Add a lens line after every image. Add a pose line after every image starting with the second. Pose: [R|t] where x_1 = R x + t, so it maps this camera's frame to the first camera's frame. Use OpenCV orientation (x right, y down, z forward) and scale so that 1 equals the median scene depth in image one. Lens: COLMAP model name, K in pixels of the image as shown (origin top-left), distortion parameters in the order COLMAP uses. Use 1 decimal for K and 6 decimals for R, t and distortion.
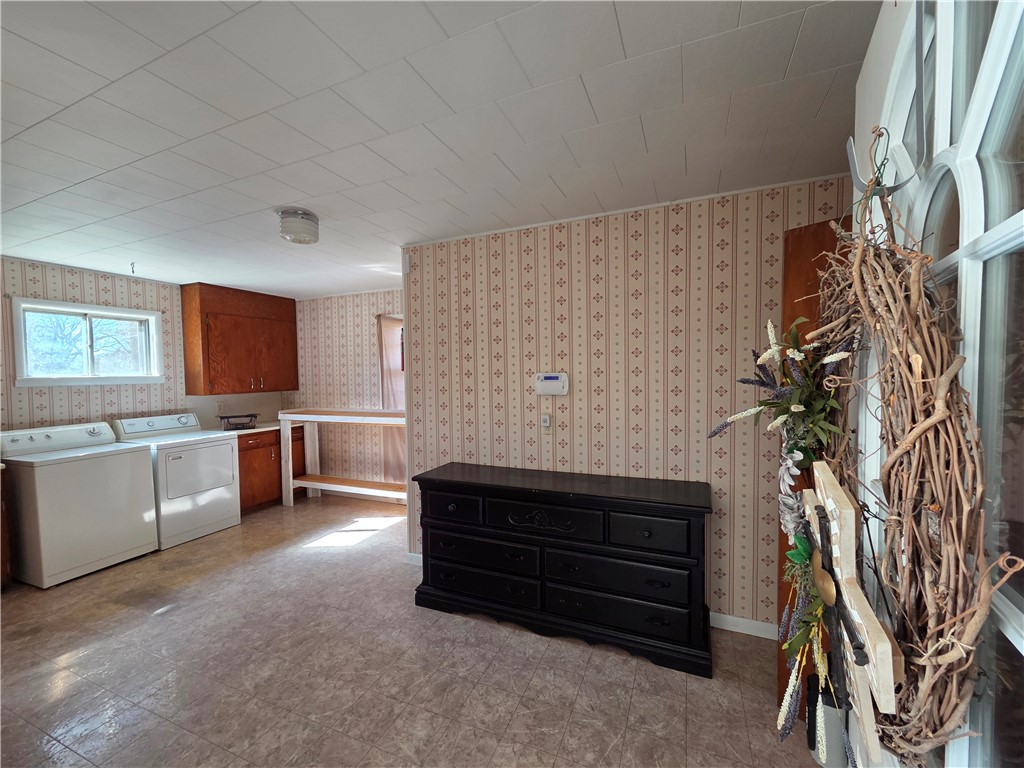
lens RADIAL K [[419.1, 0, 517.3], [0, 419.1, 389.1], [0, 0, 1]] dist [-0.000457, 0.000754]
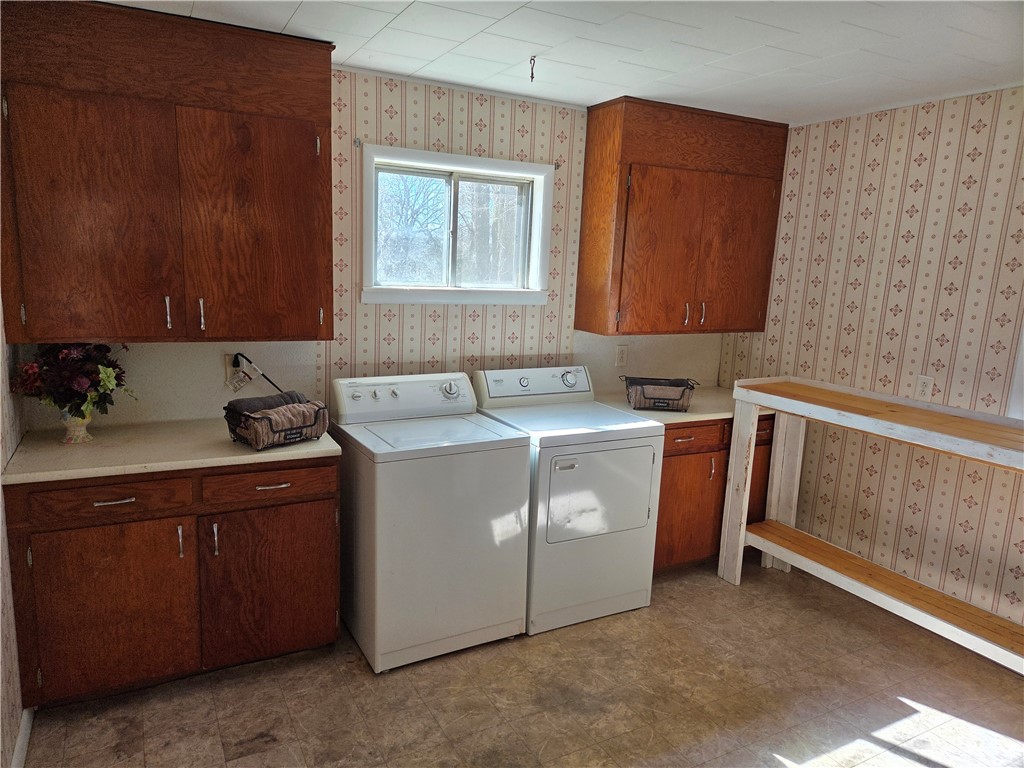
lens RADIAL K [[691.2, 0, 511.0], [0, 691.2, 378.7], [0, 0, 1]] dist [0.048129, -0.005554]
pose [[0.779446, 0.146569, -0.609082, -0.329181], [-0.074788, 0.987063, 0.141820, -0.042452], [0.621989, -0.064990, 0.780325, 0.282809]]
